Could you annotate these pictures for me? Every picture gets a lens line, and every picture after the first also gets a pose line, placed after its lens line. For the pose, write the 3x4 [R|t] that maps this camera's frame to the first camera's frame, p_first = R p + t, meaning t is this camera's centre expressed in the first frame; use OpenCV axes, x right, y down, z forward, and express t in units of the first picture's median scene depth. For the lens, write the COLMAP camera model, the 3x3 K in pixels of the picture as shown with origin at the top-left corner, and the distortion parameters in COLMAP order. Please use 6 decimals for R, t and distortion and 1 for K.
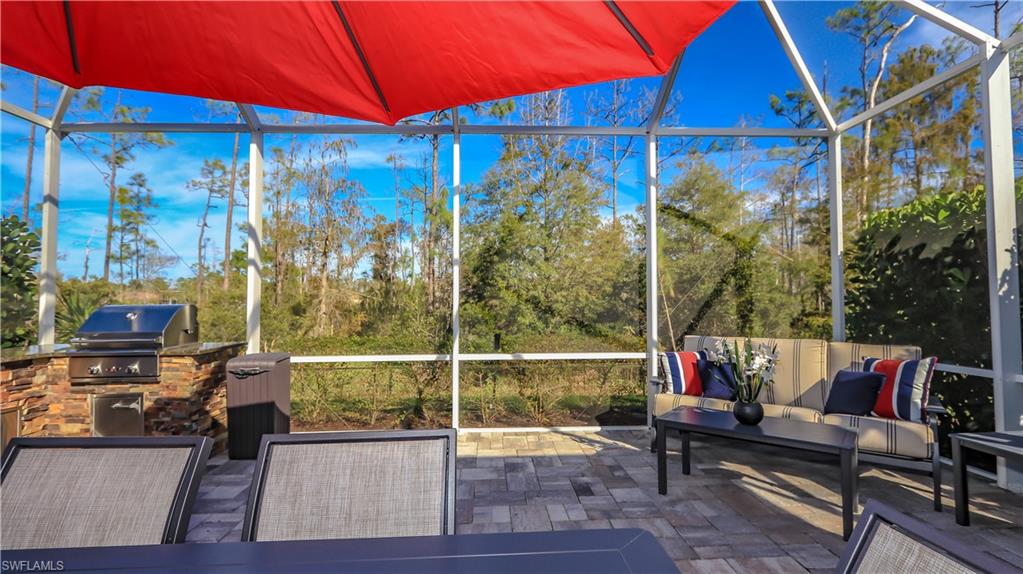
lens RADIAL K [[527.1, 0, 510.4], [0, 527.1, 274.2], [0, 0, 1]] dist [0.020119, -0.000160]
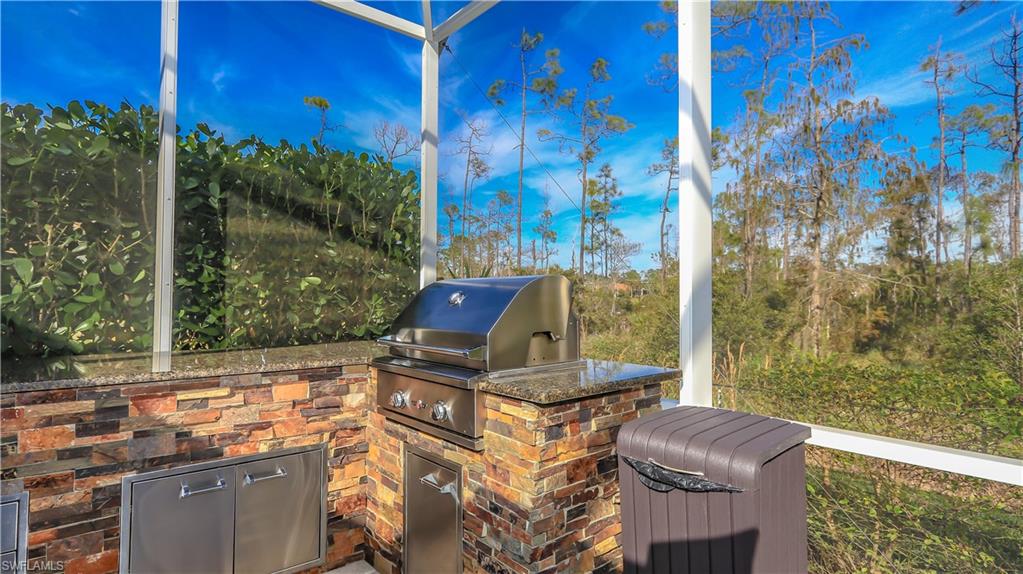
lens RADIAL K [[479.2, 0, 503.8], [0, 479.2, 289.1], [0, 0, 1]] dist [0.002924, 0.000199]
pose [[0.637313, -0.001464, -0.770604, -0.330703], [0.029168, 0.999327, 0.022224, 0.060066], [0.770053, -0.036641, 0.636927, 0.729893]]
